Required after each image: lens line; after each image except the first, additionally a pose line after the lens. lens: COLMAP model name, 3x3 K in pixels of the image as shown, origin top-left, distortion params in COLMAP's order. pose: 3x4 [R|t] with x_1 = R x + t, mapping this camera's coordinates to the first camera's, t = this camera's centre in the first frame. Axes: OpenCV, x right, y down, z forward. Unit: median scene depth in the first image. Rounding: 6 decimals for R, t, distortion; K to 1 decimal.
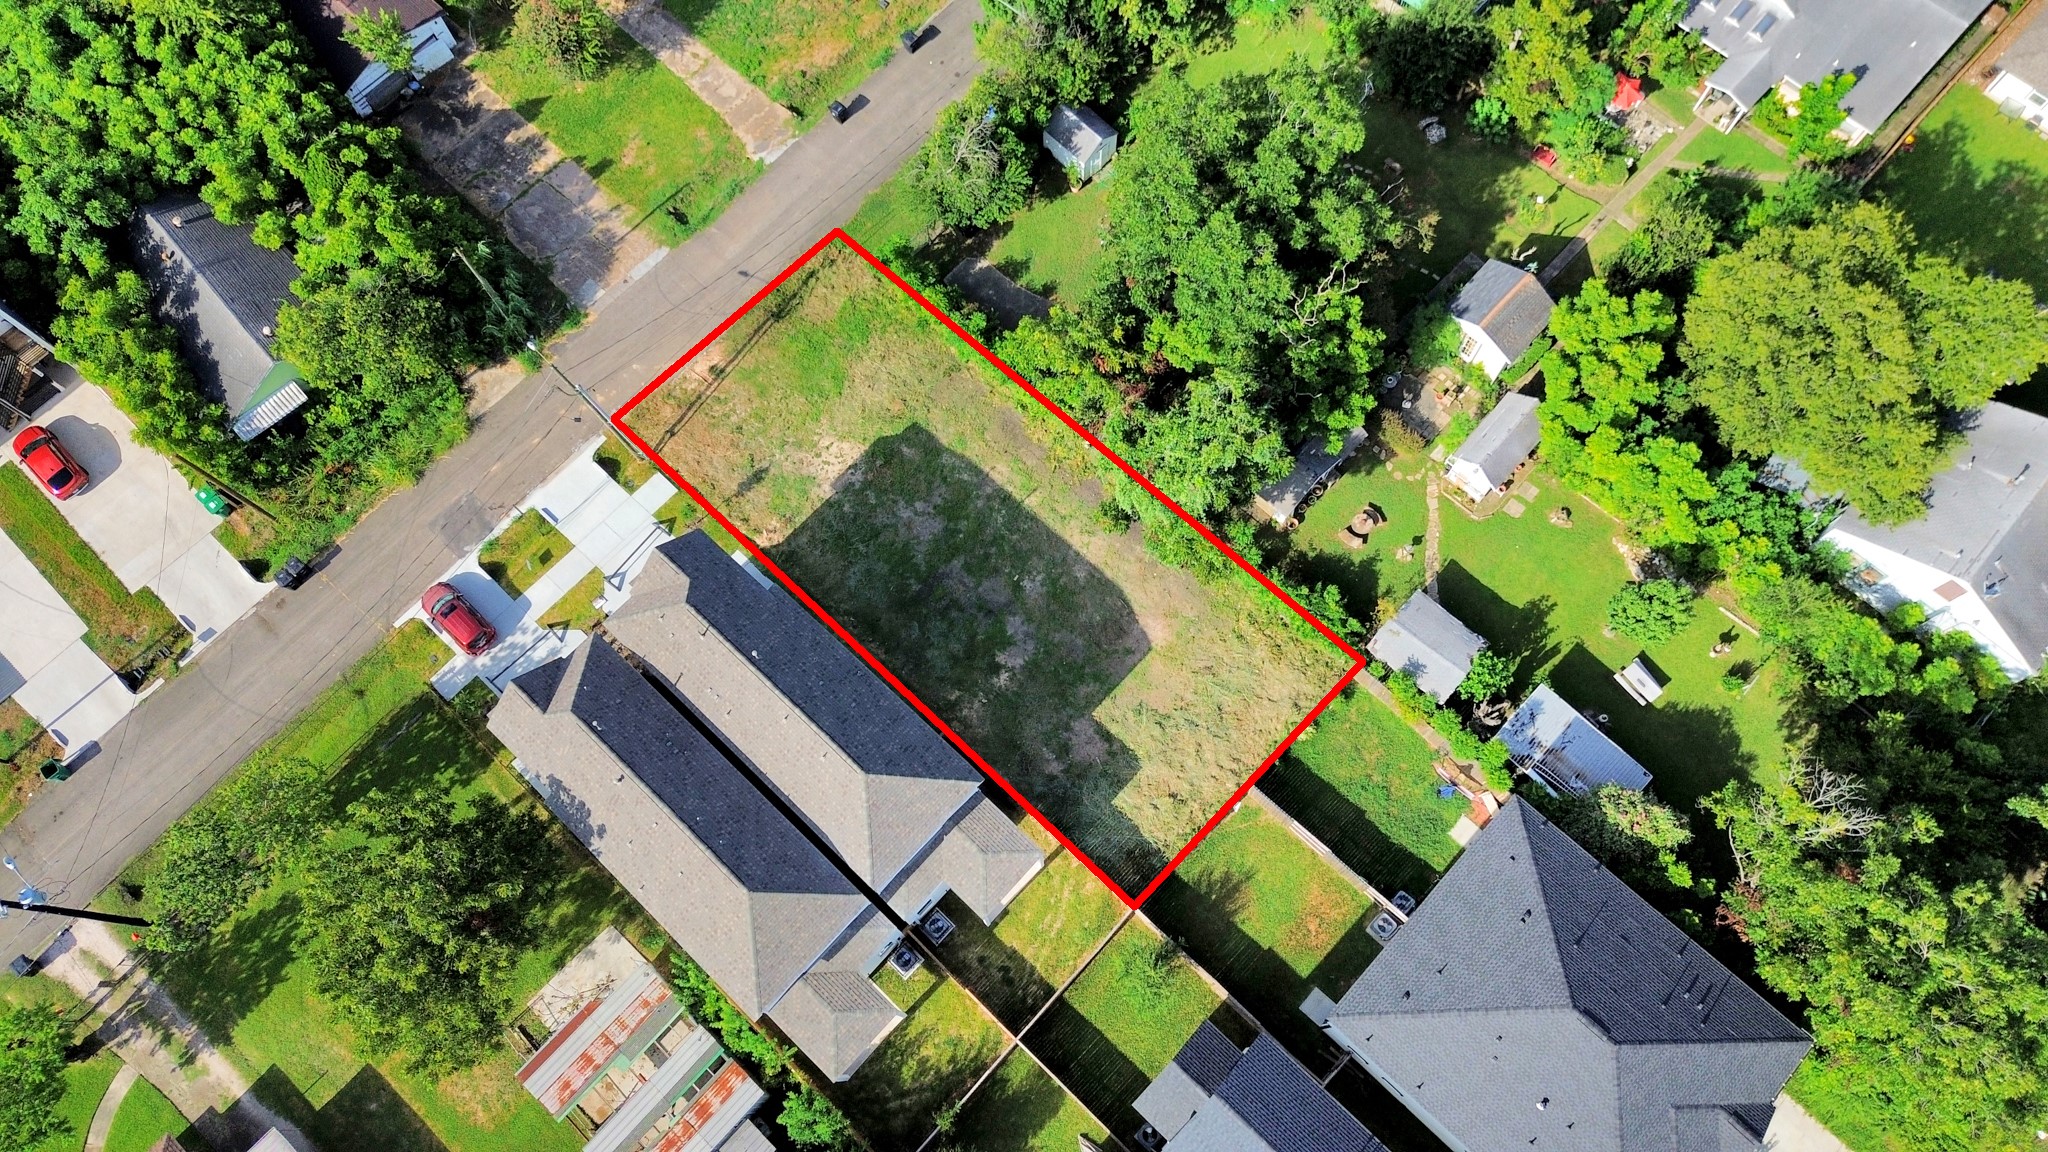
lens RADIAL K [[1450.0, 0, 1022.7], [0, 1450.0, 575.3], [0, 0, 1]] dist [0.072160, -0.073410]
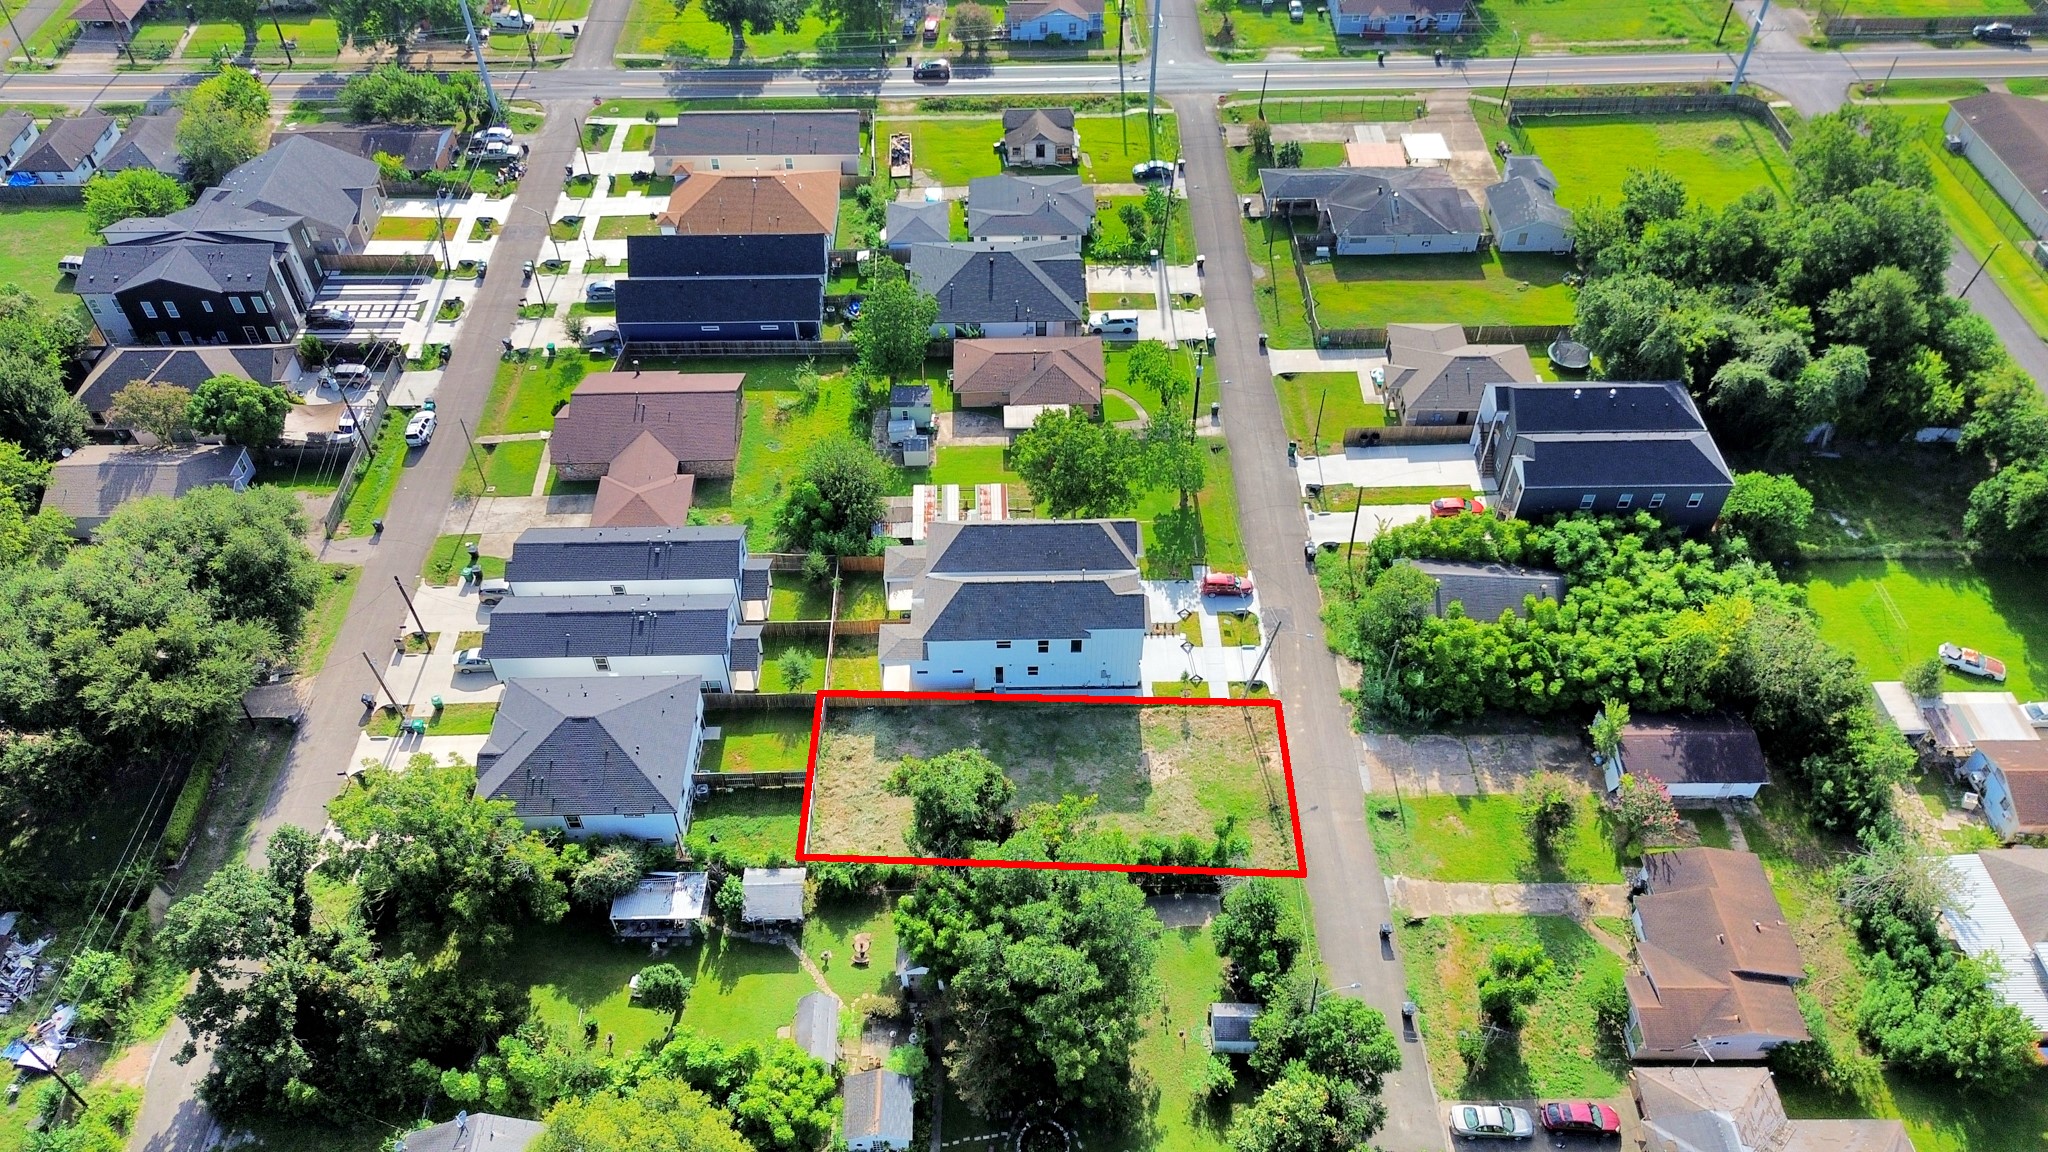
lens RADIAL K [[1450.0, 0, 1022.7], [0, 1450.0, 575.3], [0, 0, 1]] dist [0.072160, -0.073410]
pose [[-0.716134, 0.526188, -0.458560, 0.577433], [-0.651491, -0.268217, 0.709662, -1.035747], [0.250422, 0.806961, 0.534886, -0.002452]]
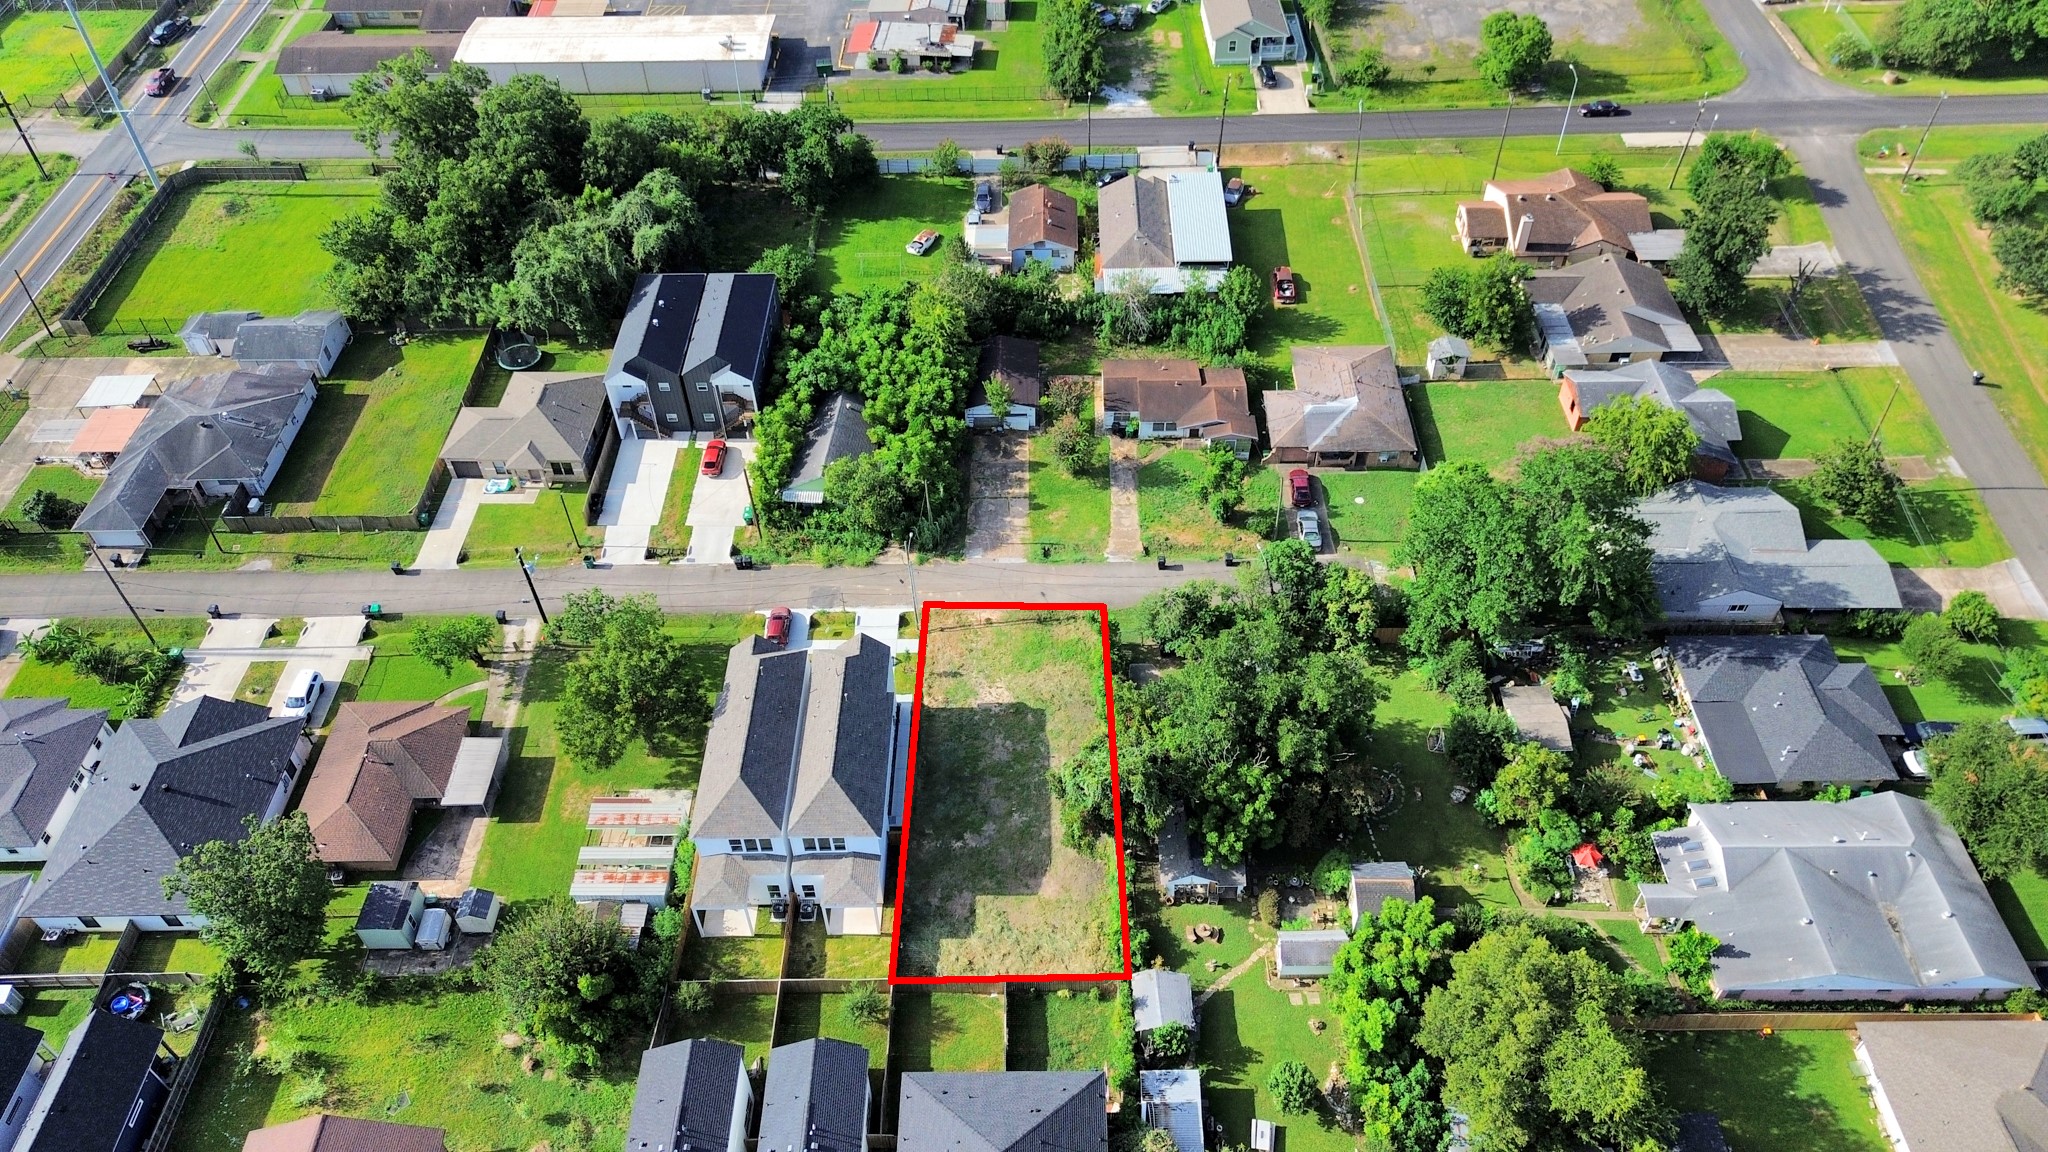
lens RADIAL K [[1450.0, 0, 1022.7], [0, 1450.0, 575.3], [0, 0, 1]] dist [0.072160, -0.073410]
pose [[0.682904, 0.536692, -0.495584, 0.632563], [-0.691380, 0.693896, -0.201252, 0.132848], [0.235873, 0.480073, 0.844922, -0.418617]]
